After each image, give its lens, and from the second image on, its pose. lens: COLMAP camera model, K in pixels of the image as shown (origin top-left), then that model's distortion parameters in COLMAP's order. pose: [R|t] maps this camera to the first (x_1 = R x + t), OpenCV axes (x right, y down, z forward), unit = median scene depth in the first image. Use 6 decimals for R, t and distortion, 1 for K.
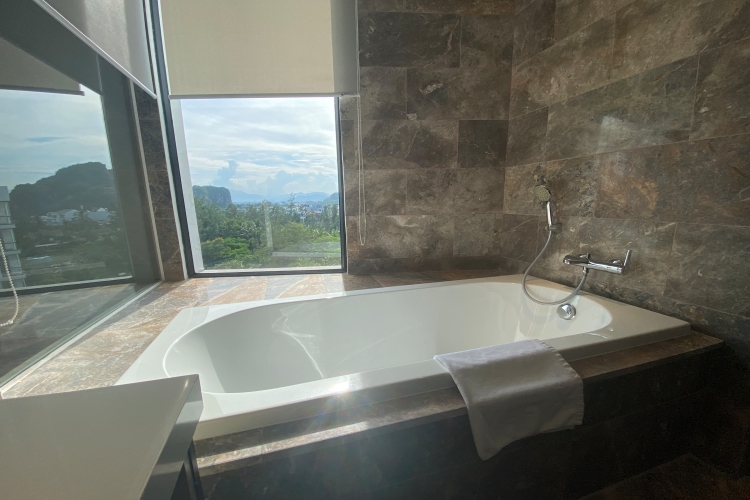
lens RADIAL K [[301.6, 0, 375.2], [0, 301.6, 264.7], [0, 0, 1]] dist [-0.009740, -0.000558]
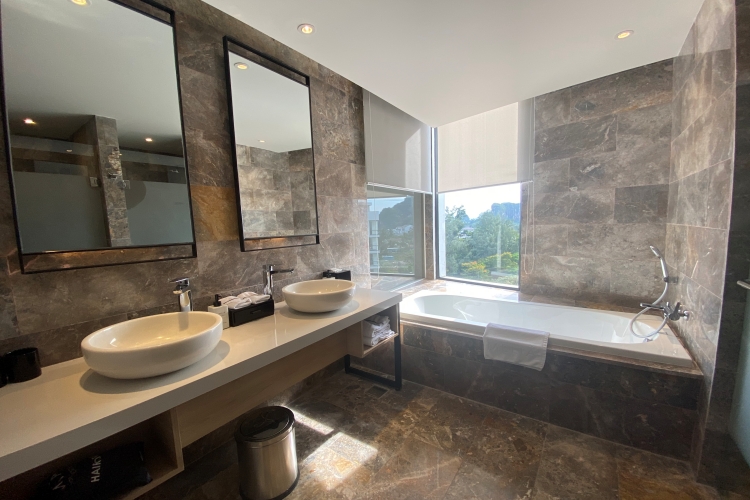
lens RADIAL K [[291.3, 0, 376.2], [0, 291.3, 256.4], [0, 0, 1]] dist [-0.001395, -0.000599]
pose [[0.627035, 0.083878, -0.774462, 0.629572], [-0.145239, 0.989342, -0.010441, -0.026057], [0.765332, 0.119029, 0.632534, -0.547034]]
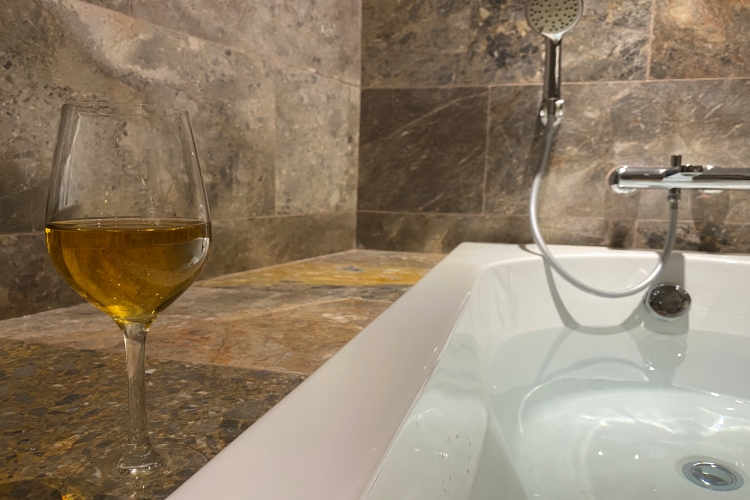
lens RADIAL K [[586.9, 0, 375.0], [0, 586.9, 250.0], [0, 0, 1]] dist [-0.001000, -0.001906]
pose [[0.521941, -0.075575, 0.849627, -0.179225], [0.156512, 0.987641, -0.008297, 0.026758], [-0.838500, 0.137308, 0.527318, 0.710668]]
